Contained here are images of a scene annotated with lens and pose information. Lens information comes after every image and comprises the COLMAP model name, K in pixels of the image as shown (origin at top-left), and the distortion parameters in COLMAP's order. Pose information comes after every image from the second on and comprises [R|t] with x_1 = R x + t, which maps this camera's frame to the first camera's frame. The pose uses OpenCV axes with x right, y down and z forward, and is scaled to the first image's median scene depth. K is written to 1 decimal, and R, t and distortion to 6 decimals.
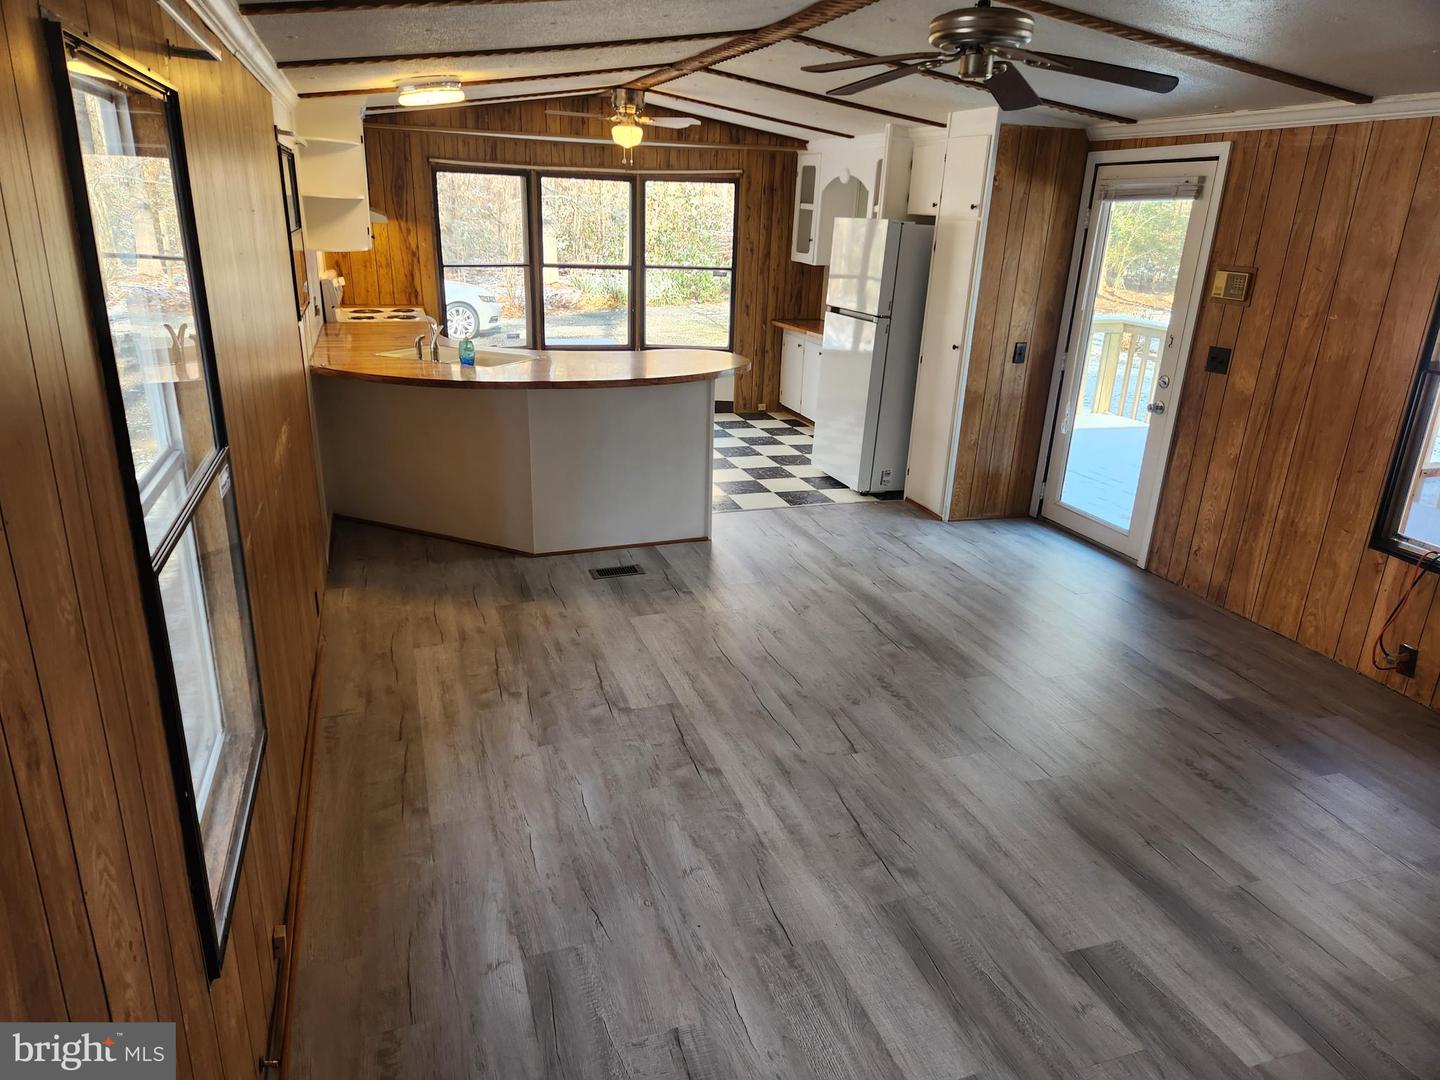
lens RADIAL K [[950.7, 0, 712.9], [0, 950.7, 540.7], [0, 0, 1]] dist [0.088258, -0.065804]
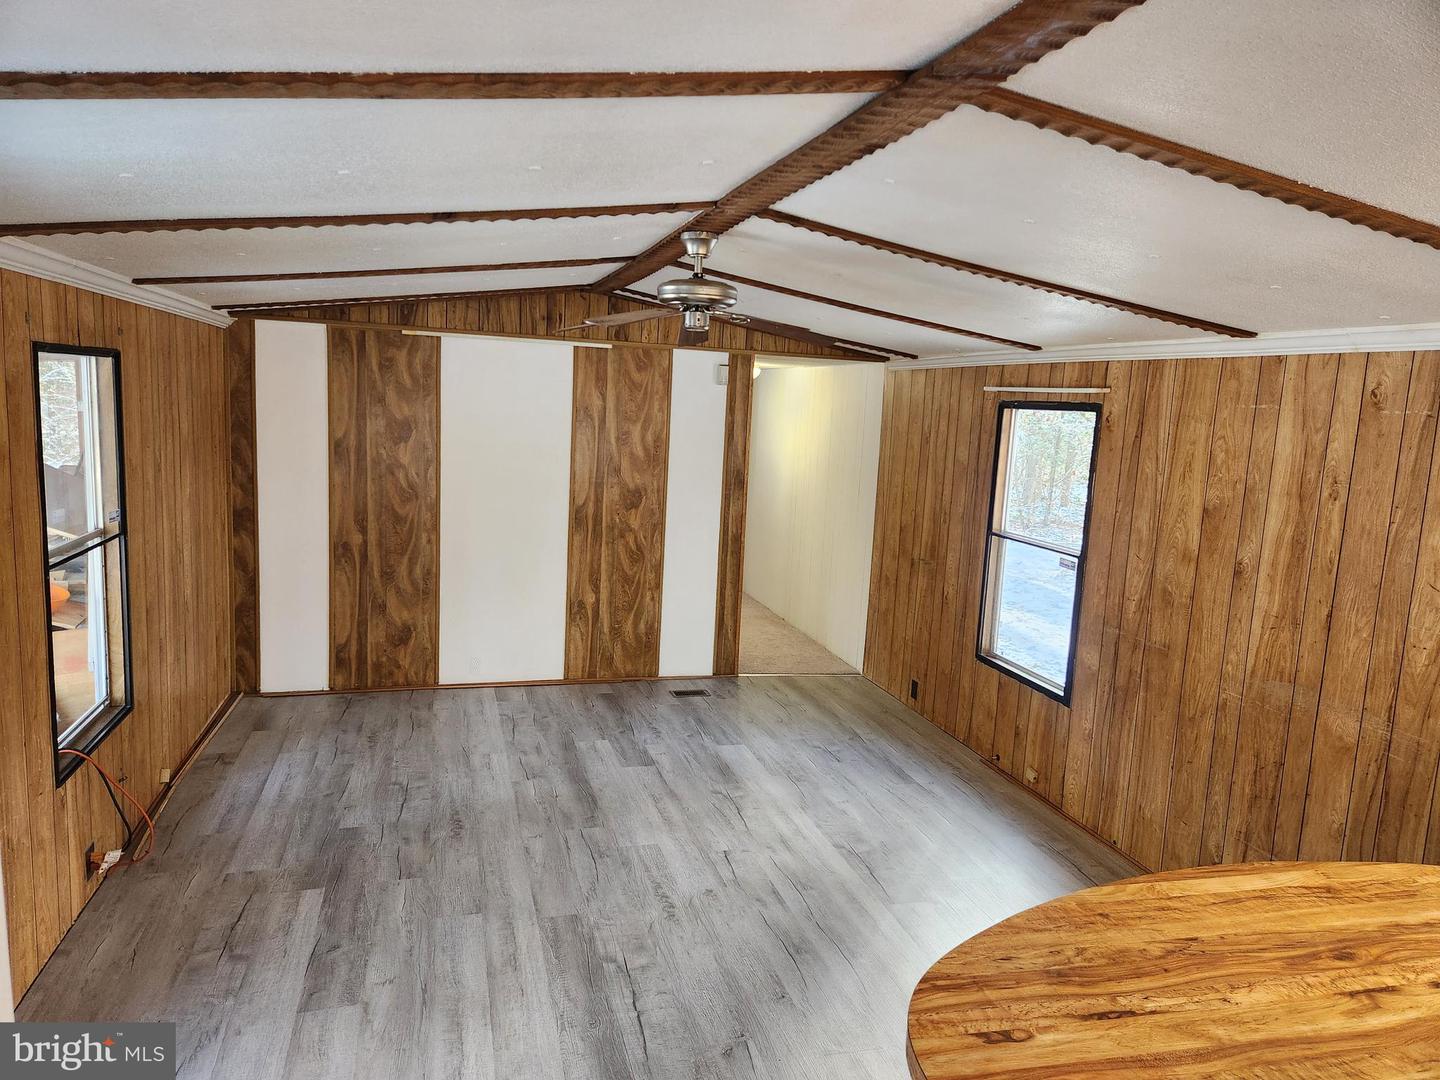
lens RADIAL K [[953.3, 0, 698.0], [0, 953.3, 535.9], [0, 0, 1]] dist [0.074715, -0.057453]
pose [[-0.994863, -0.087887, 0.050232, 0.076893], [-0.055062, 0.886206, 0.460008, -0.339615], [-0.084945, 0.454879, -0.886493, 0.930323]]
